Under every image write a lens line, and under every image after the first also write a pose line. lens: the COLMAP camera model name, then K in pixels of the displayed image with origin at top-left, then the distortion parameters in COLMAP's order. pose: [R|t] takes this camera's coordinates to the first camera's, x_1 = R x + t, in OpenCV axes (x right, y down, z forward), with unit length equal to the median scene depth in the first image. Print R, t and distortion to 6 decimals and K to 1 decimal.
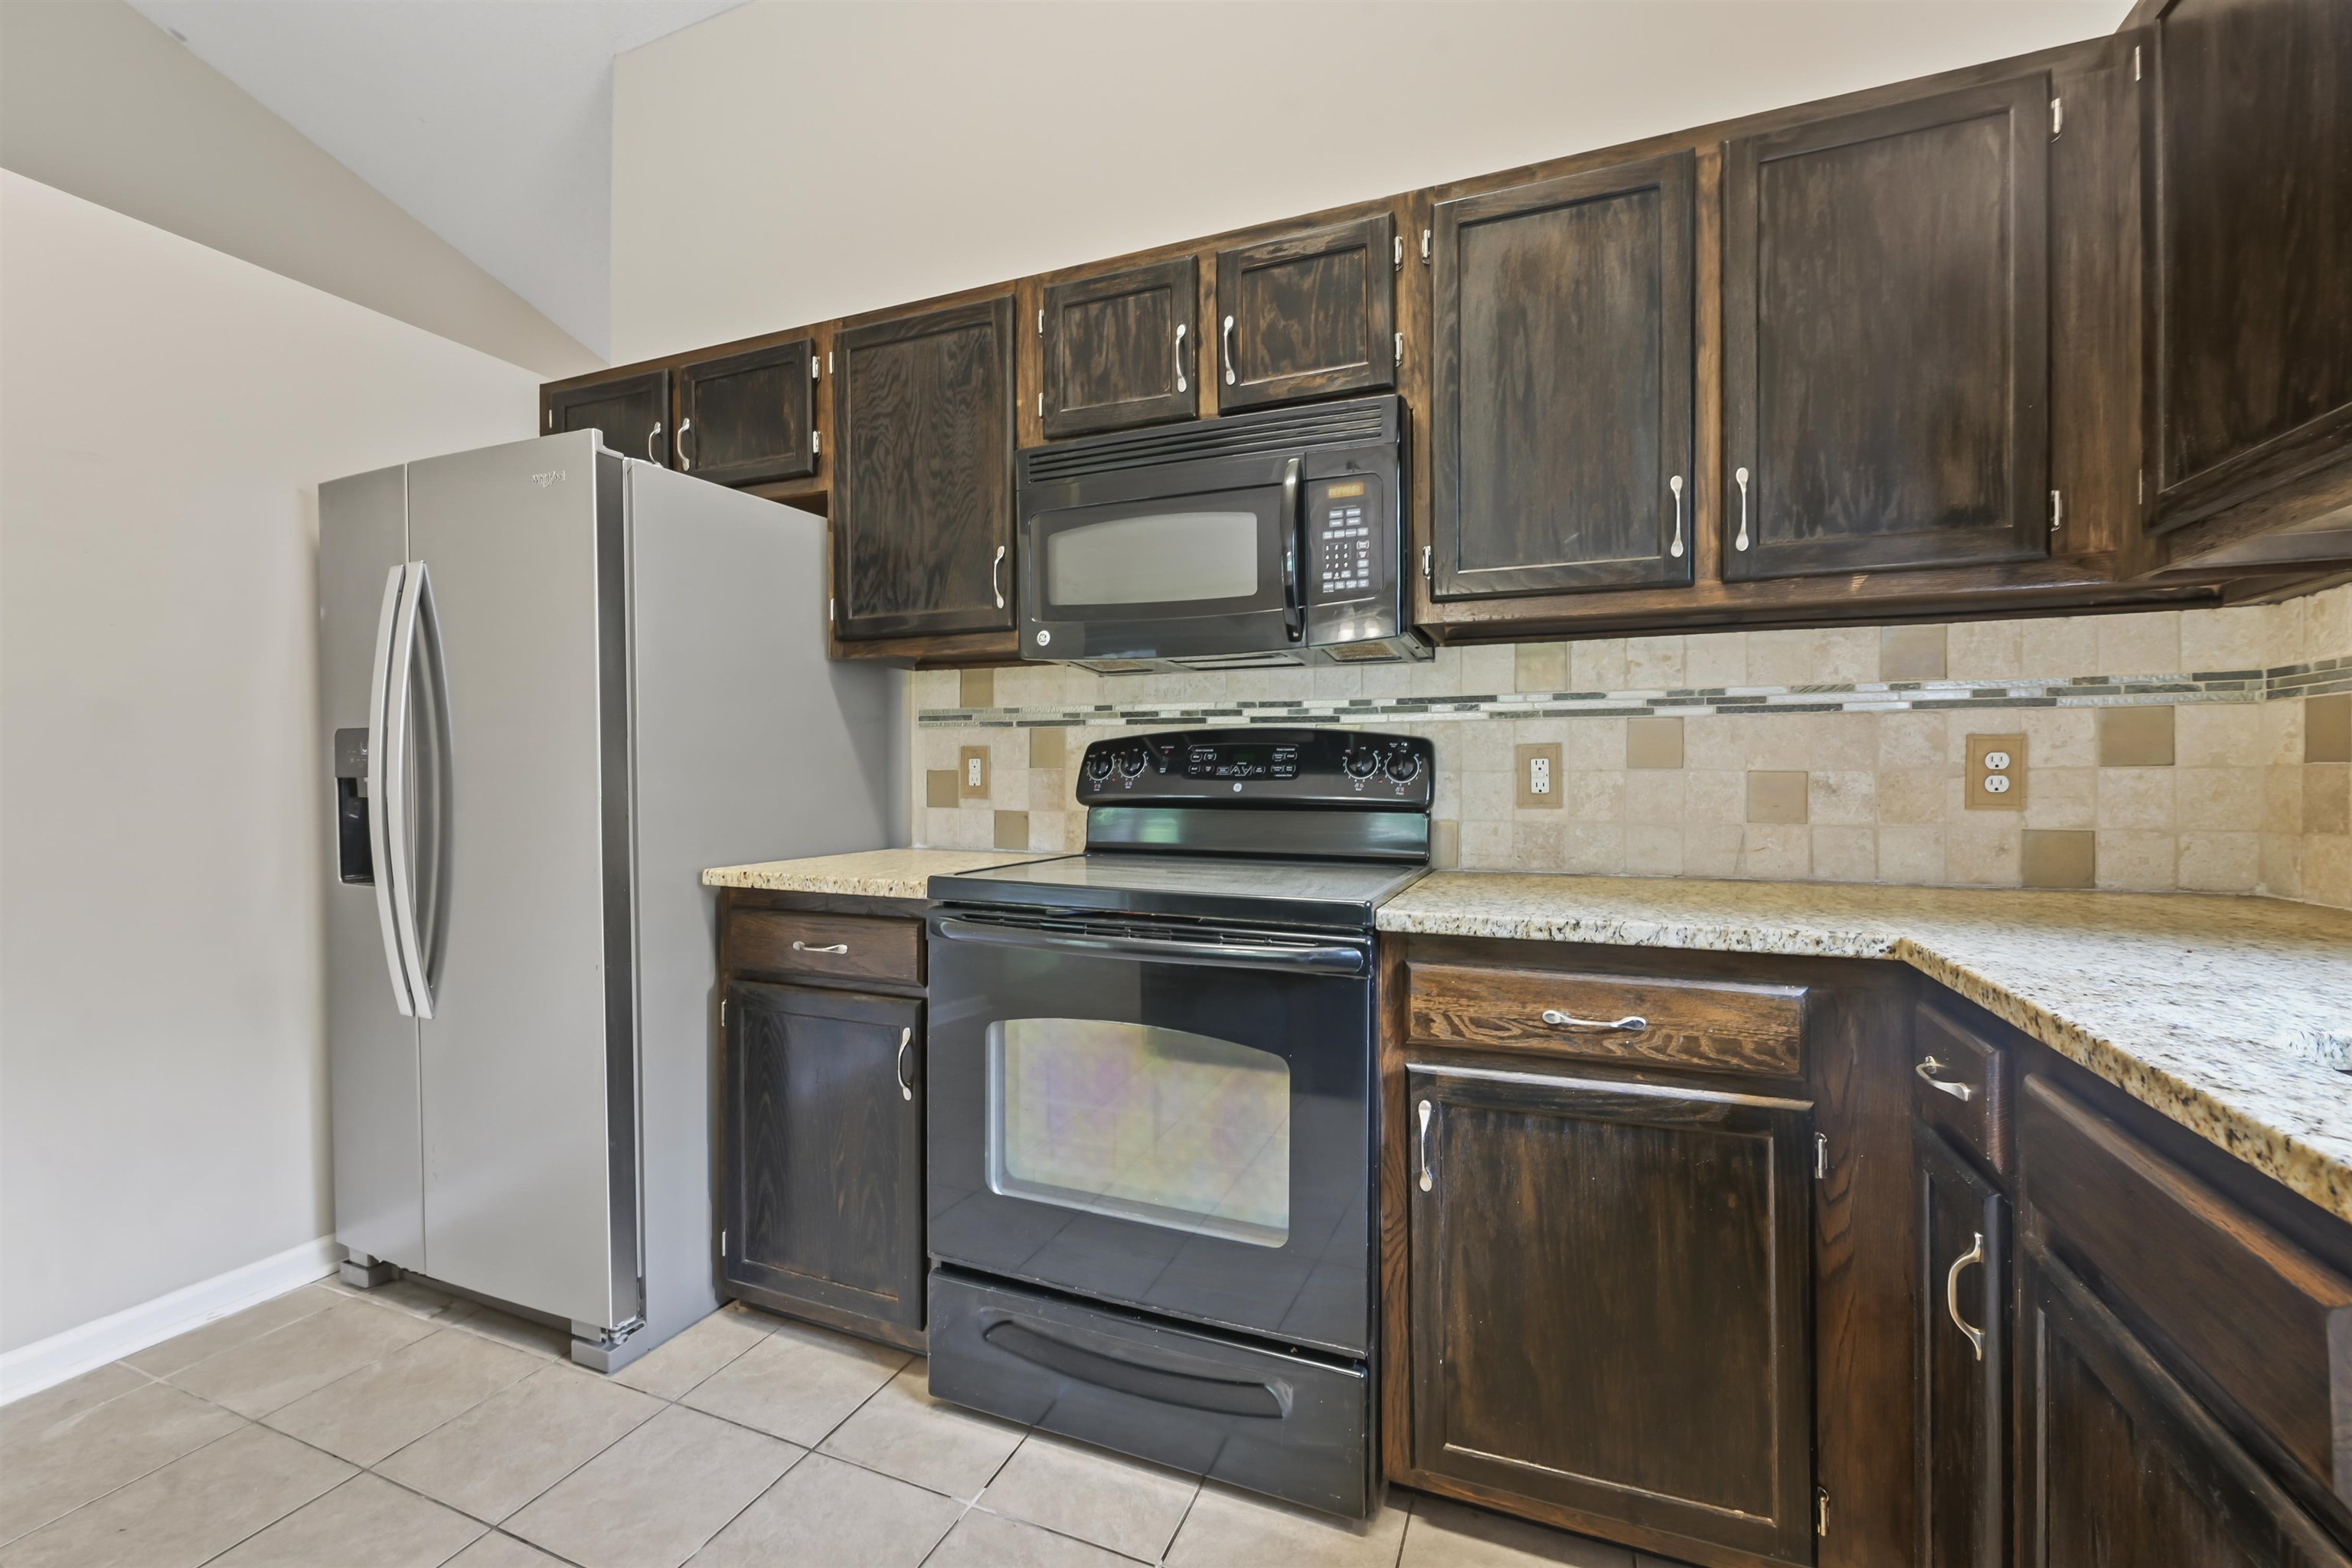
lens RADIAL K [[986.6, 0, 1177.6], [0, 986.6, 778.4], [0, 0, 1]] dist [0.000044, -0.000108]
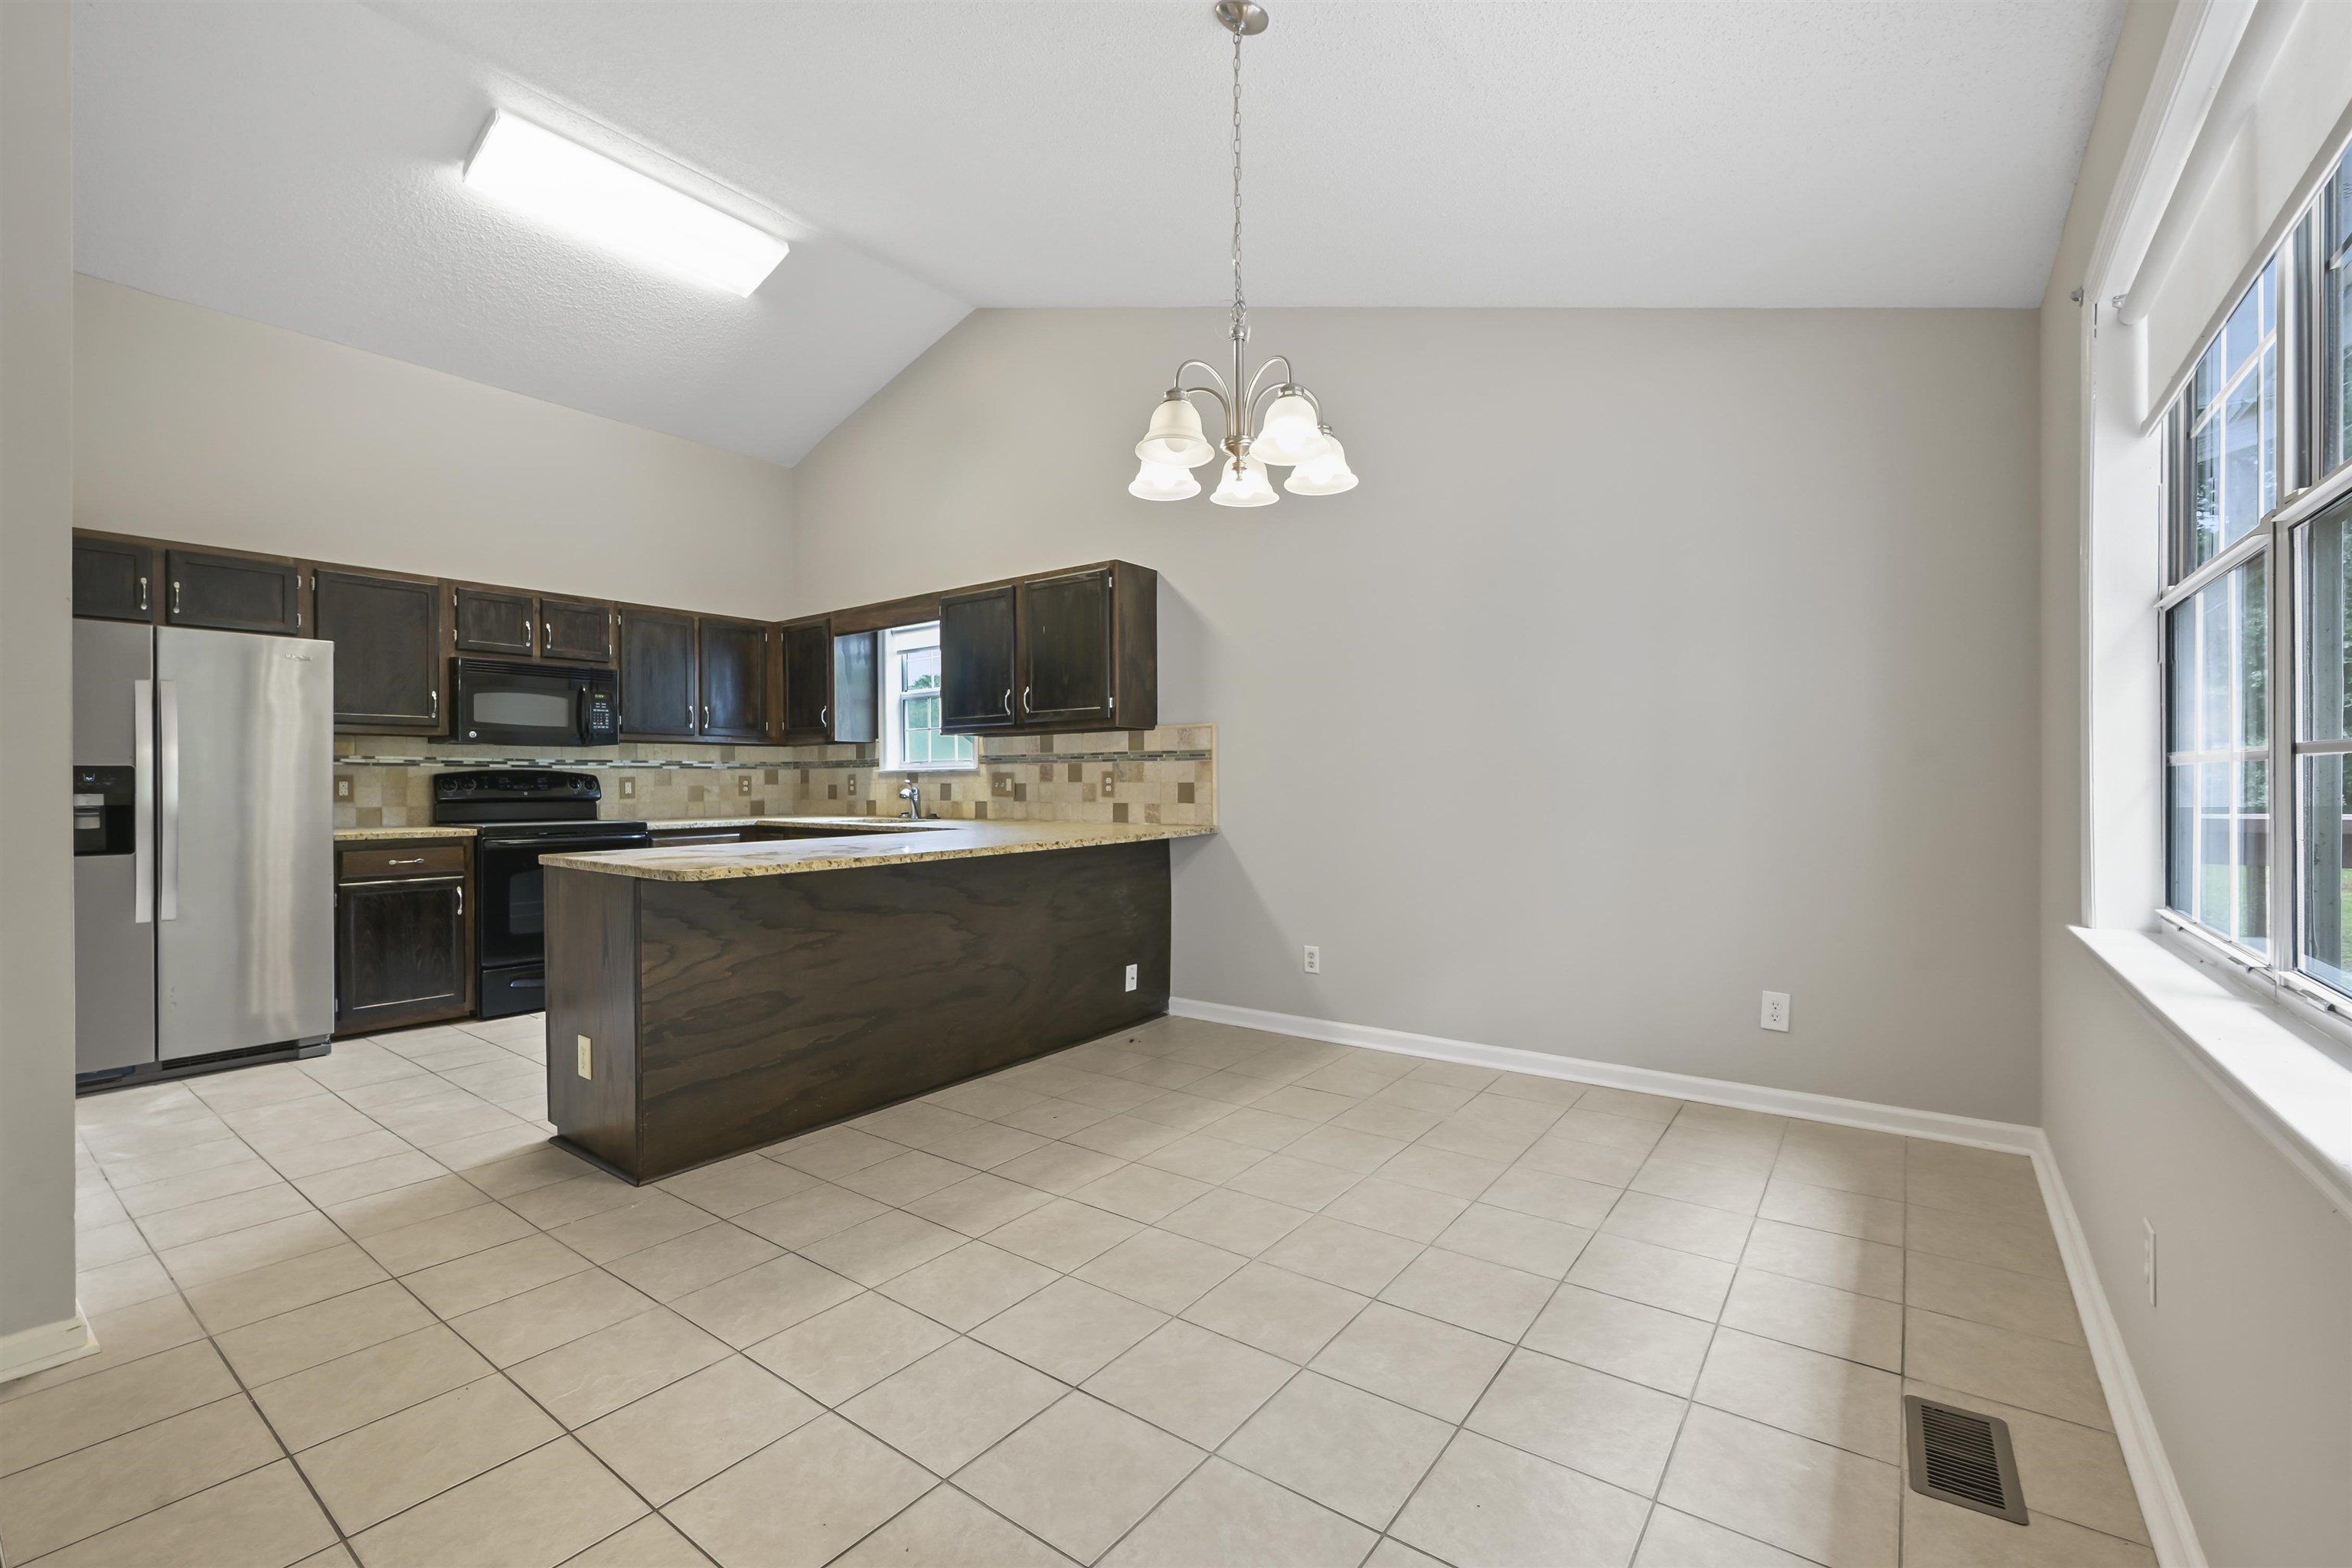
lens RADIAL K [[986.7, 0, 1176.0], [0, 986.7, 784.0], [0, 0, 1]] dist [-0.001643, 0.000032]
pose [[0.248947, -0.004190, 0.968508, -2.112683], [0.009555, 0.999953, 0.001870, -0.004246], [-0.968470, 0.008789, 0.248975, -1.349345]]
